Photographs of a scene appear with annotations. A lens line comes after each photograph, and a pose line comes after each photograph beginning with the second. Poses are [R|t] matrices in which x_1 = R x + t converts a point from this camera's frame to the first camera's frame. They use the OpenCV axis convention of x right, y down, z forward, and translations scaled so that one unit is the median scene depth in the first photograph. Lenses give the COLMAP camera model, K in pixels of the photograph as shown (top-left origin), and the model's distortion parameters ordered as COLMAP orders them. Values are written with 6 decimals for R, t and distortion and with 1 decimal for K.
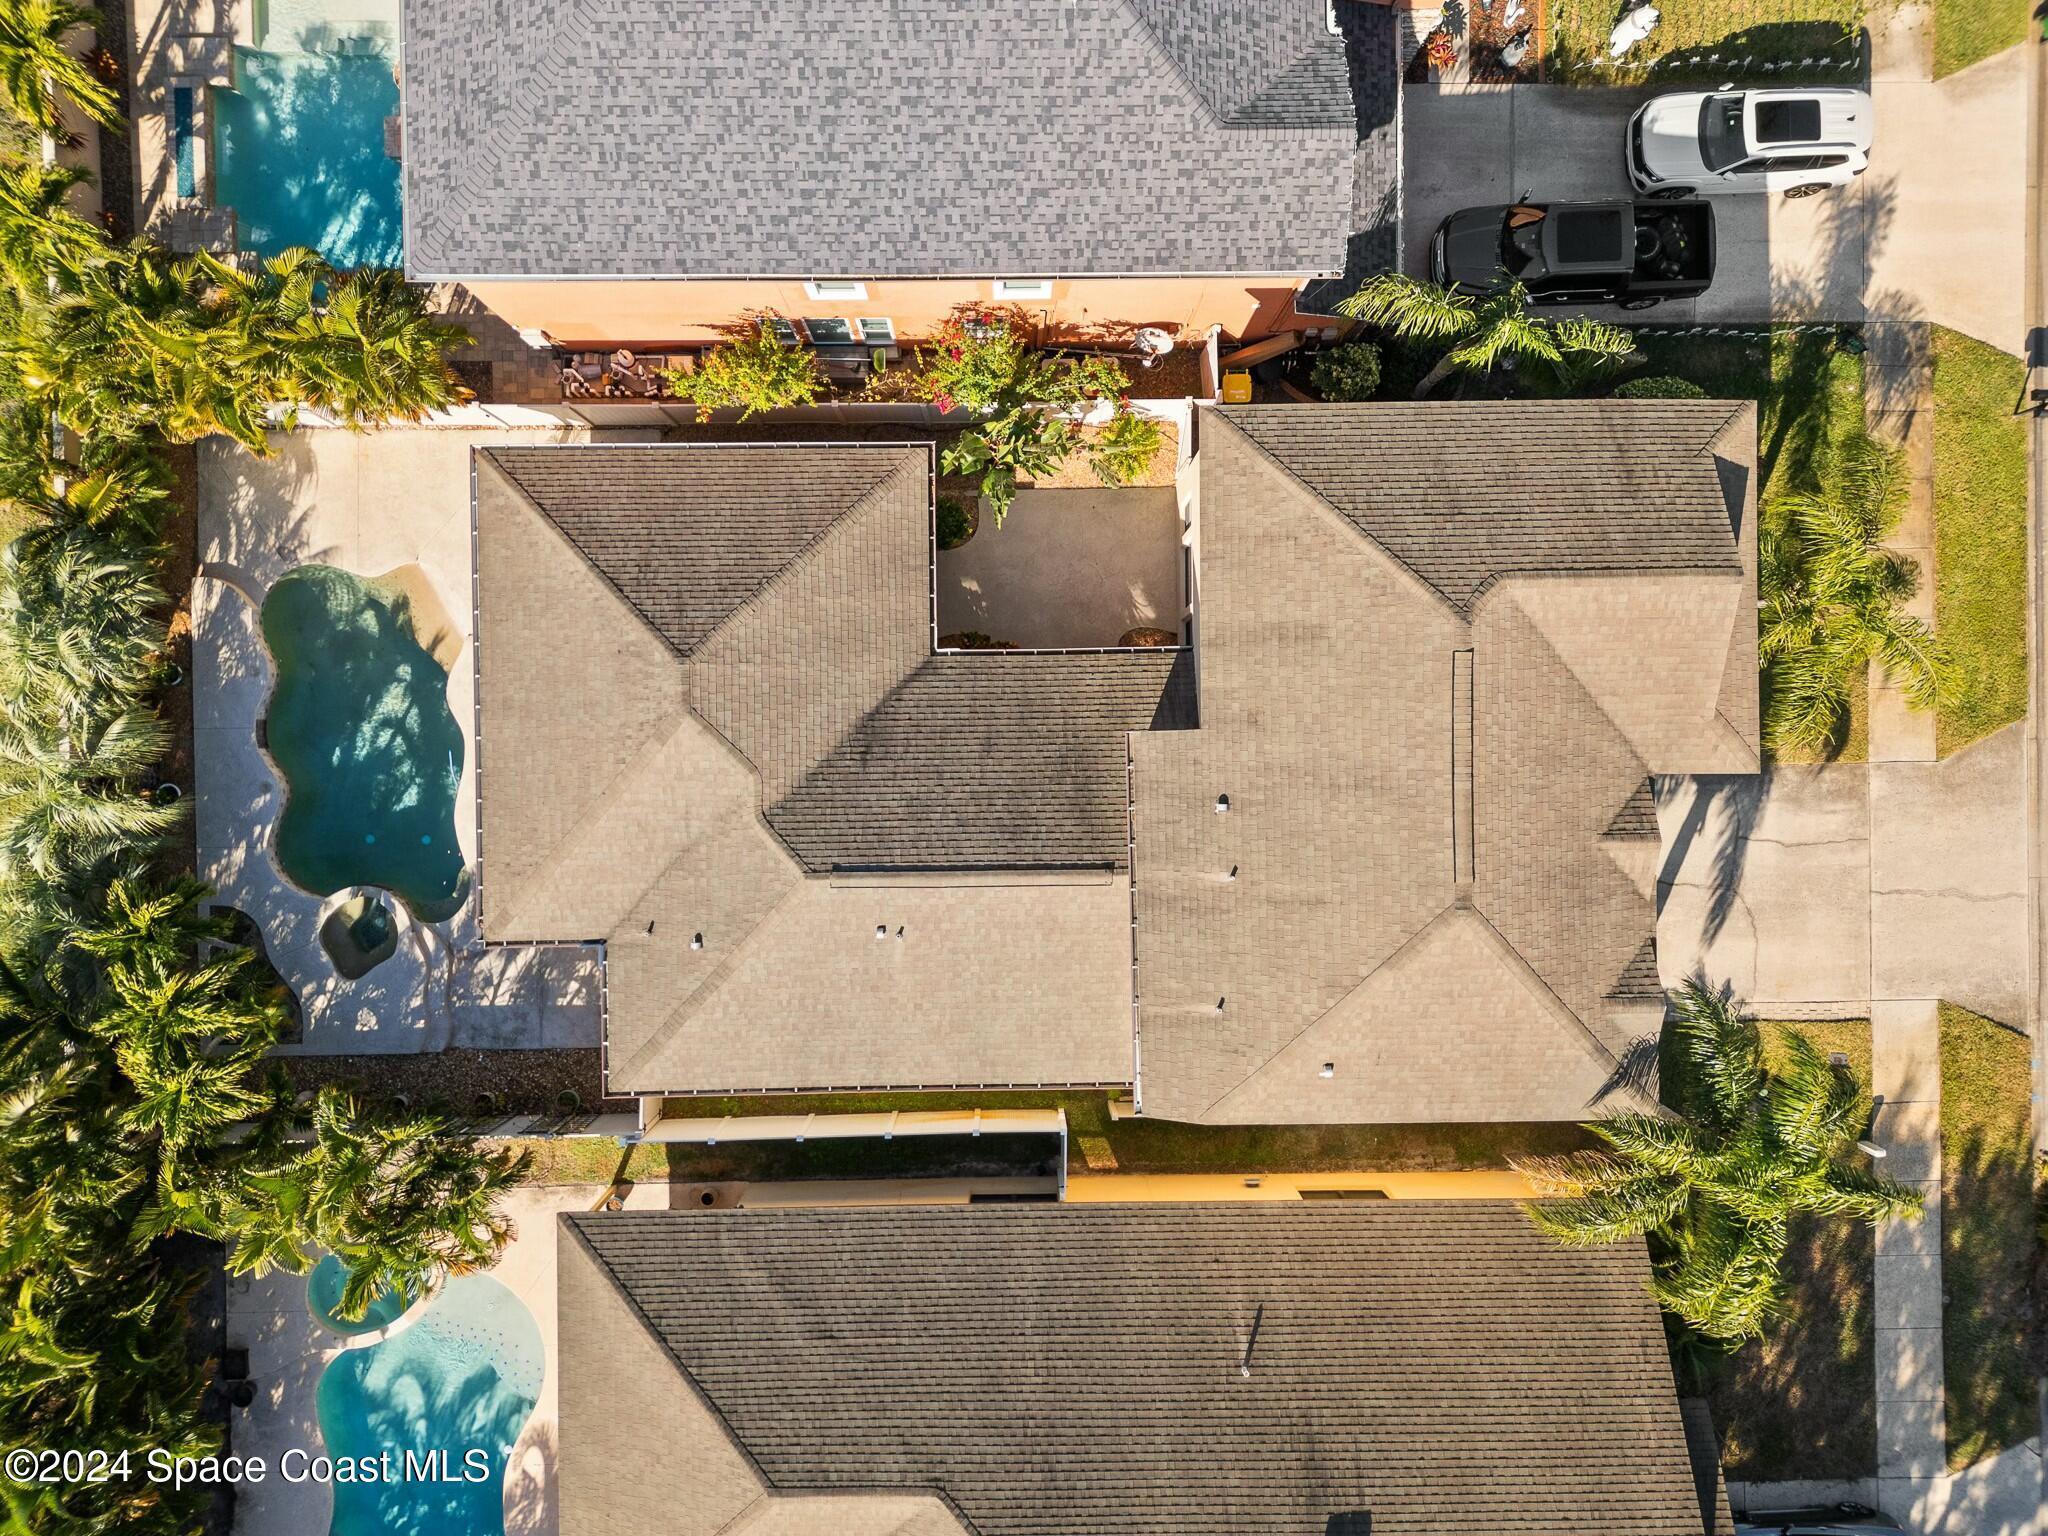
lens RADIAL K [[1433.7, 0, 1024.0], [0, 1433.7, 768.0], [0, 0, 1]] dist [0.003403, 0.001204]
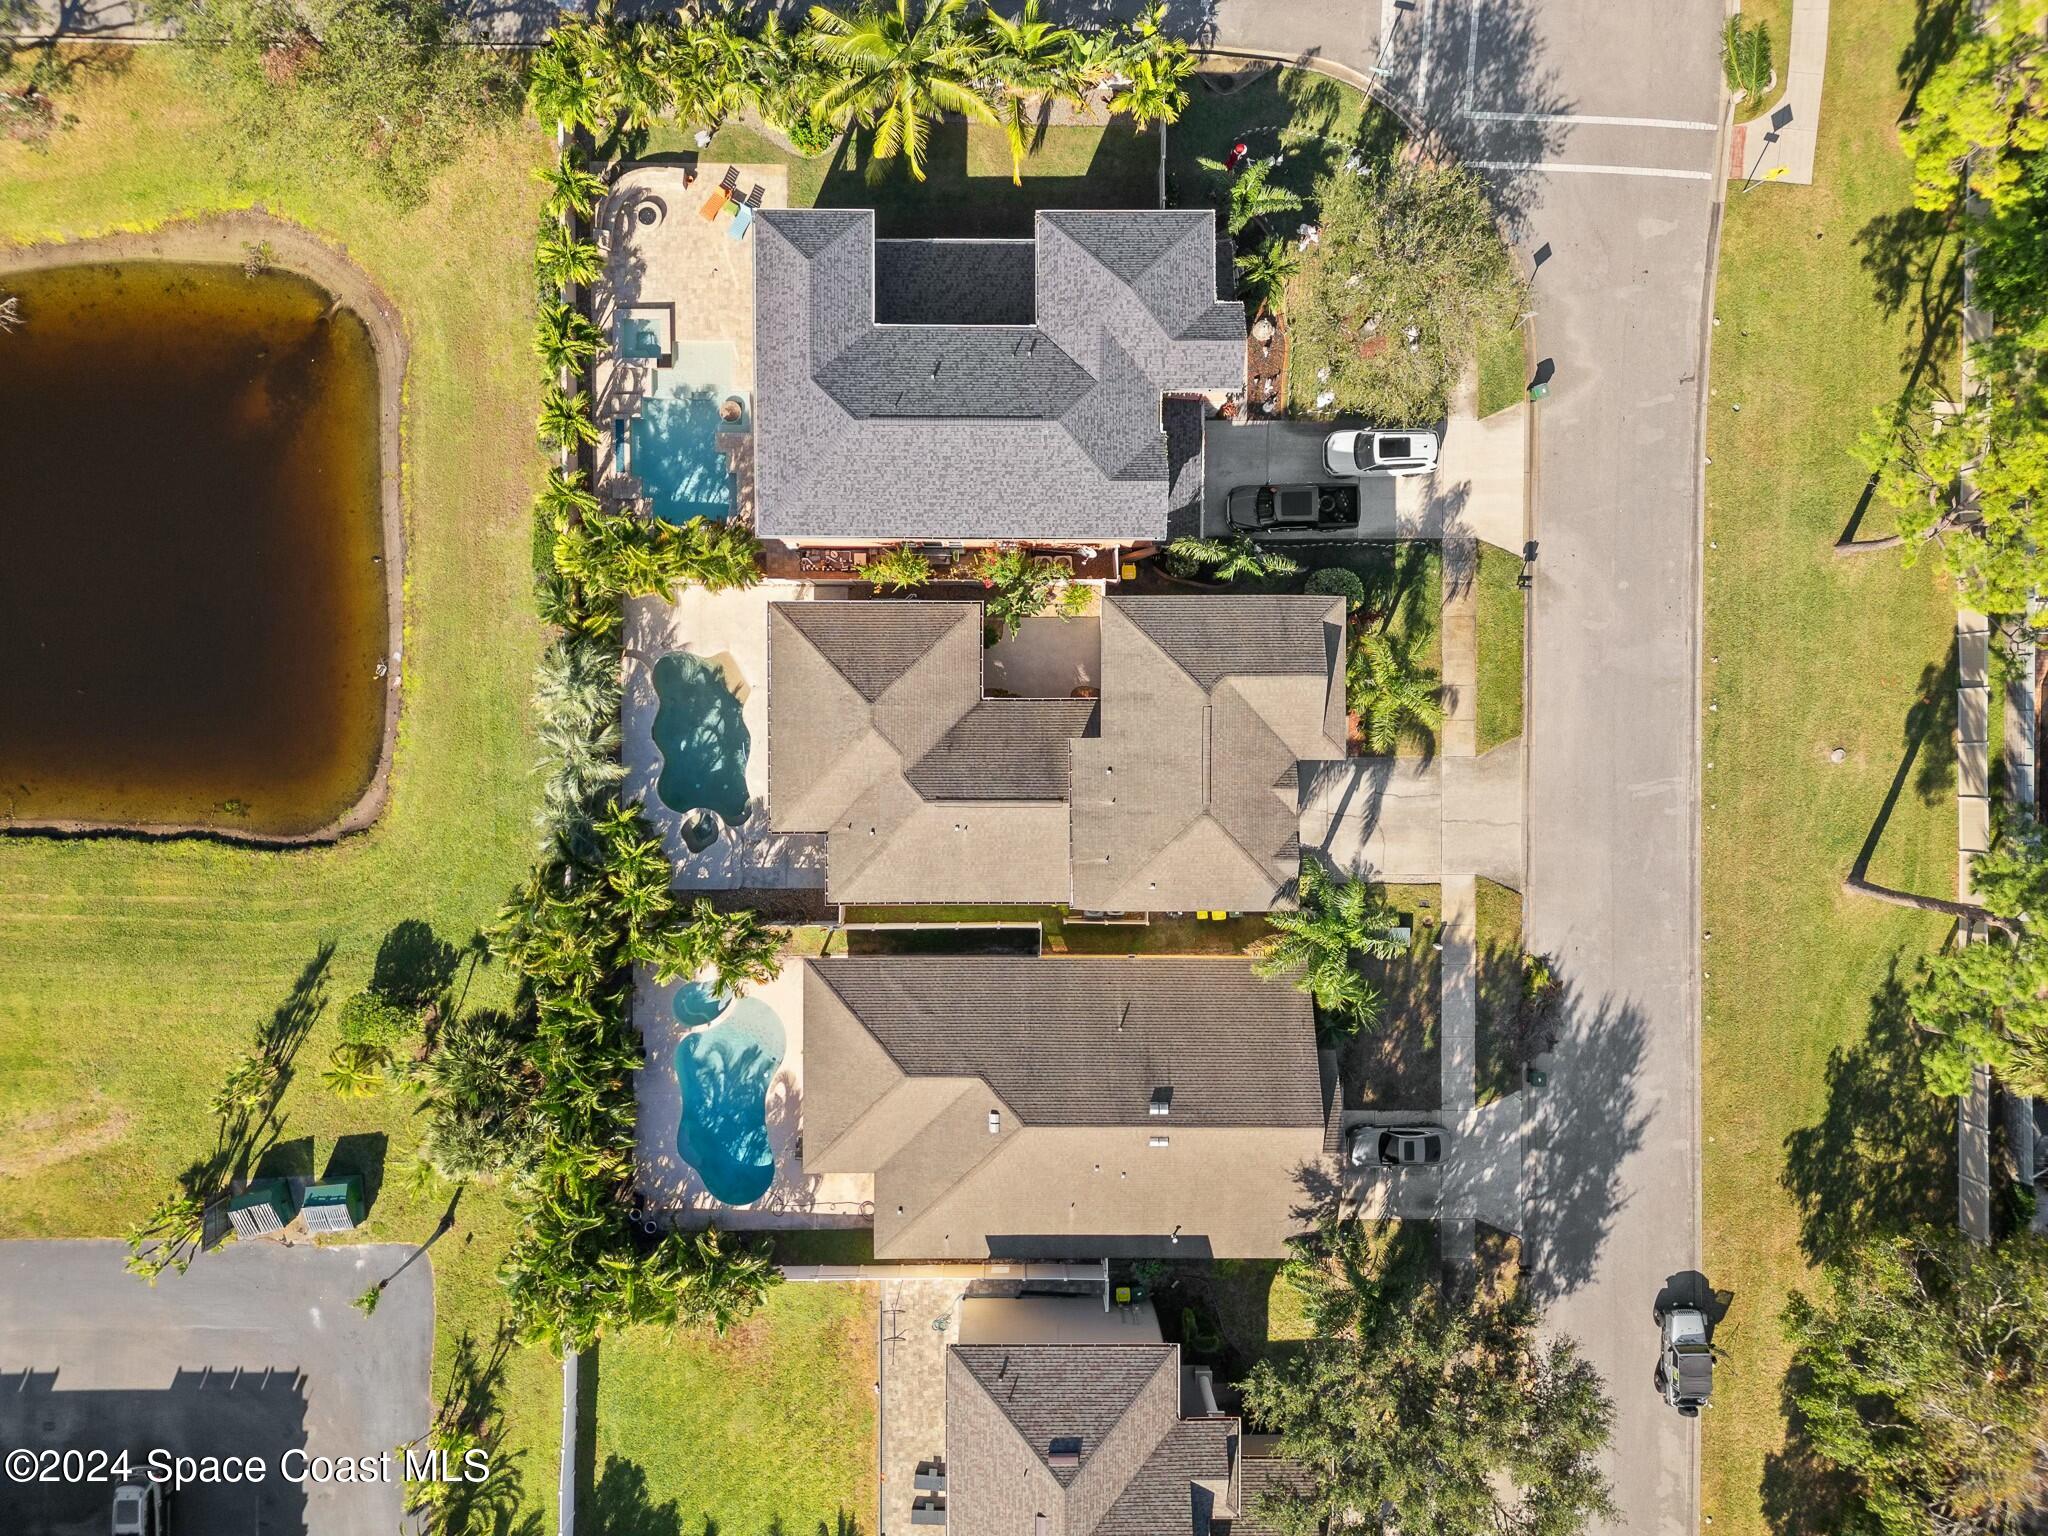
lens RADIAL K [[1434.1, 0, 1024.0], [0, 1434.1, 768.0], [0, 0, 1]] dist [-0.000233, -0.000009]
pose [[0.999897, 0.012117, -0.007720, 0.016645], [-0.012067, 0.999906, 0.006577, 0.006285], [0.007799, -0.006483, 0.999949, -1.073679]]
